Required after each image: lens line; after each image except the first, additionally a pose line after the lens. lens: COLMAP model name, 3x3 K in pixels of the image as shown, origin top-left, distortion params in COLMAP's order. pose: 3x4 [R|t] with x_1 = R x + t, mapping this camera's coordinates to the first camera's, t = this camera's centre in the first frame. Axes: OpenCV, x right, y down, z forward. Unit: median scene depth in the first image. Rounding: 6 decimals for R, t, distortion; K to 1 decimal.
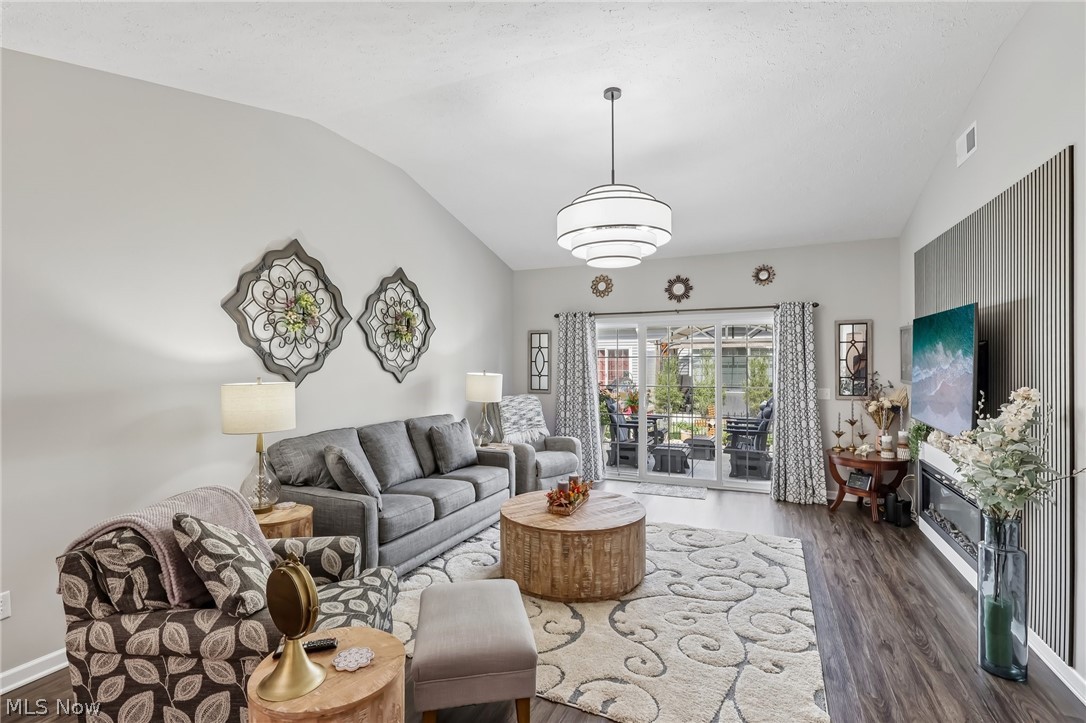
lens RADIAL K [[504.1, 0, 543.0], [0, 504.1, 361.5], [0, 0, 1]] dist [-0.000342, 0.000062]
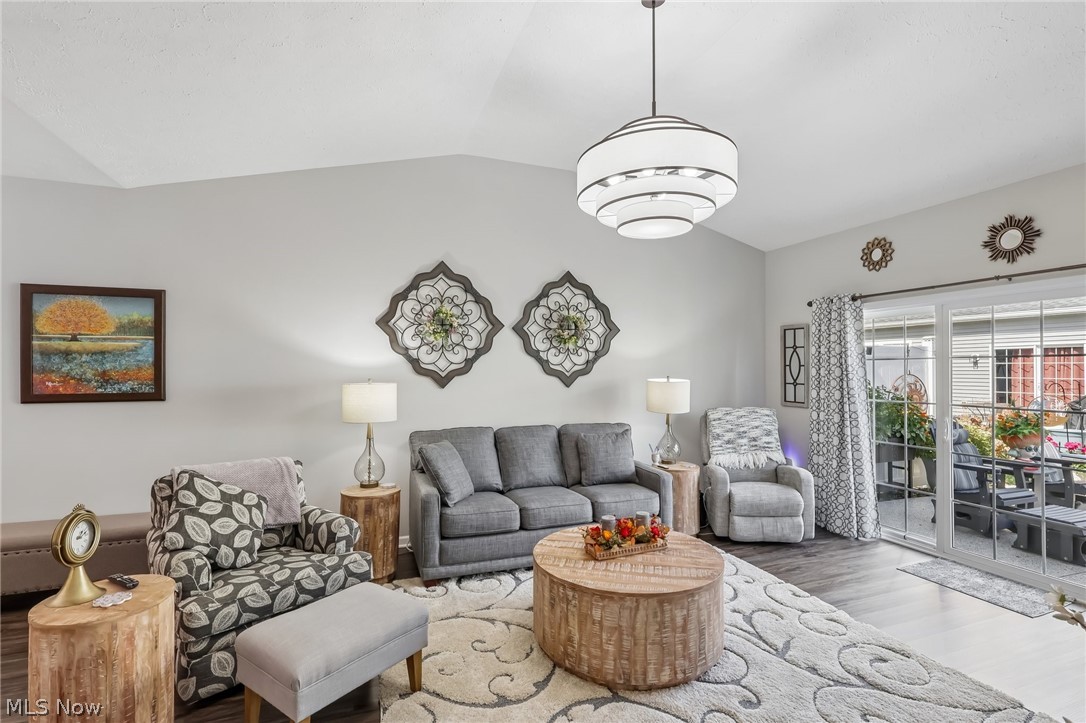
lens RADIAL K [[506.6, 0, 543.0], [0, 506.6, 364.8], [0, 0, 1]] dist [-0.000546, -0.000098]
pose [[0.695701, -0.003077, -0.718325, 0.431583], [0.001457, 0.999995, -0.002872, 0.000871], [0.718330, 0.000951, 0.695702, 0.295850]]
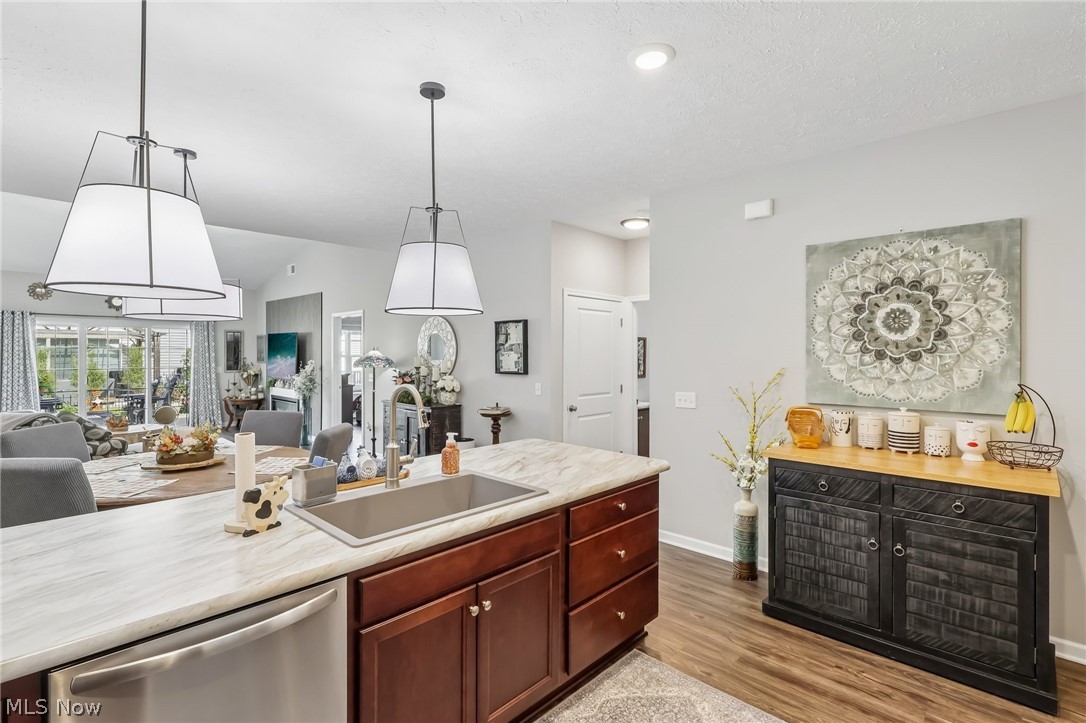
lens RADIAL K [[506.3, 0, 545.5], [0, 506.3, 356.4], [0, 0, 1]] dist [-0.001391, -0.000190]
pose [[0.333324, -0.001047, 0.942812, -0.960637], [-0.002390, 0.999995, 0.001955, 0.011427], [-0.942809, -0.002905, 0.333320, -0.900856]]
